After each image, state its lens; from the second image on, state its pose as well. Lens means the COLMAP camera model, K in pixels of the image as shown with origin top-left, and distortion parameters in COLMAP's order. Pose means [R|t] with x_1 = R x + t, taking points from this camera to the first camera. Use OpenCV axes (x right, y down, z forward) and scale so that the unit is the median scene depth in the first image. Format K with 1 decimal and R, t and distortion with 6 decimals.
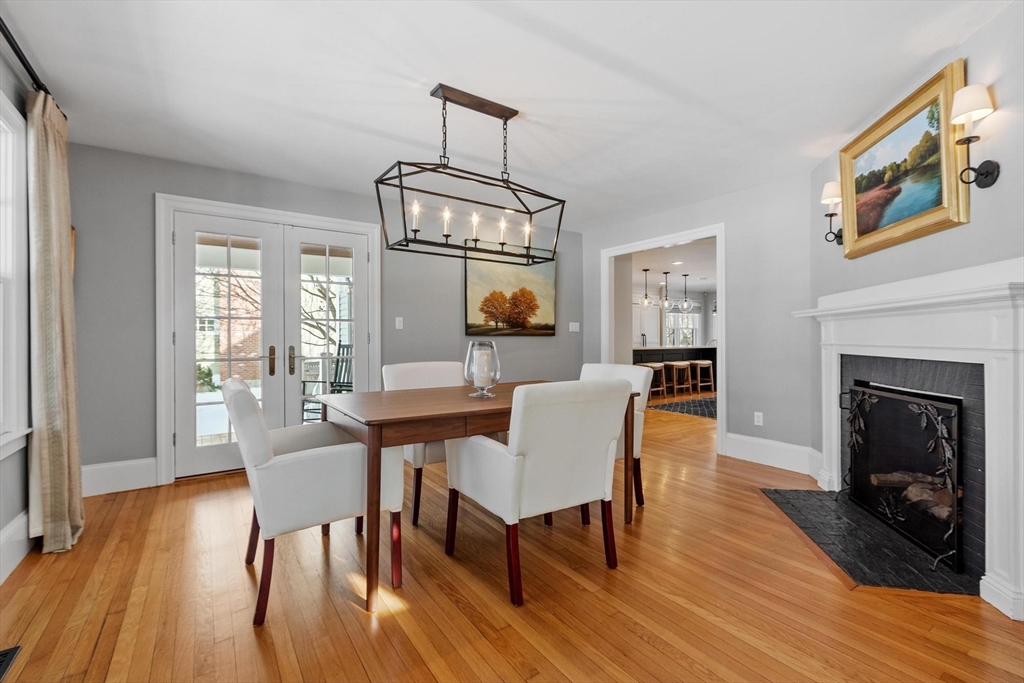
lens RADIAL K [[456.8, 0, 512.0], [0, 456.8, 339.7], [0, 0, 1]] dist [-0.013166, 0.000505]
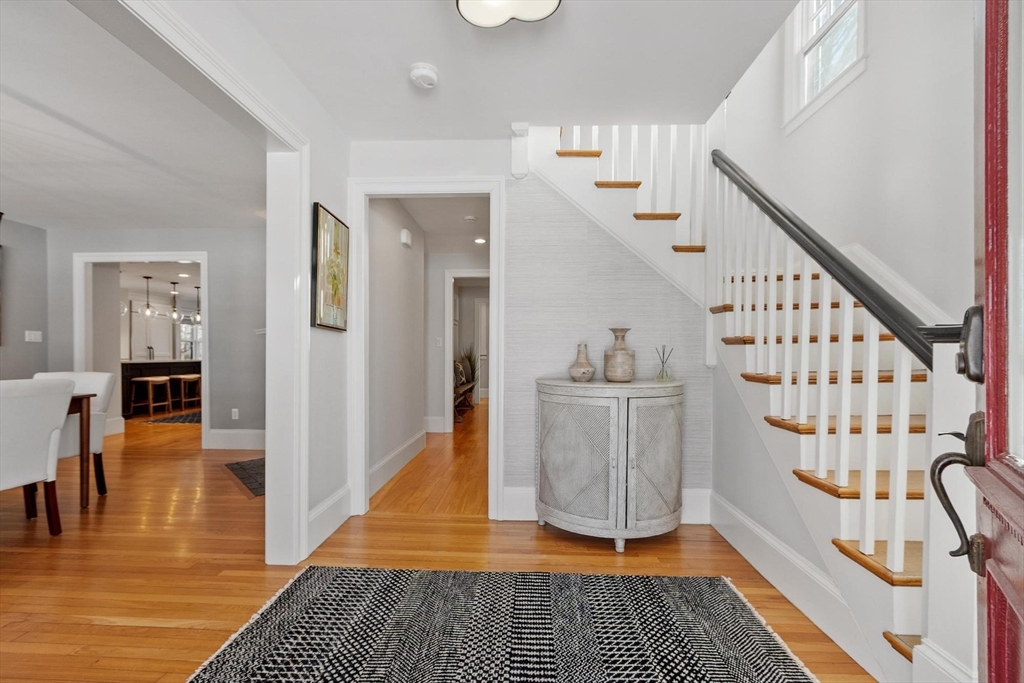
lens RADIAL K [[456.8, 0, 510.1], [0, 456.8, 355.4], [0, 0, 1]] dist [-0.013166, 0.000505]
pose [[0.598752, -0.000759, 0.800934, -0.006108], [-0.001942, 0.999995, 0.002399, 0.004849], [-0.800932, -0.002992, 0.598747, -0.239817]]
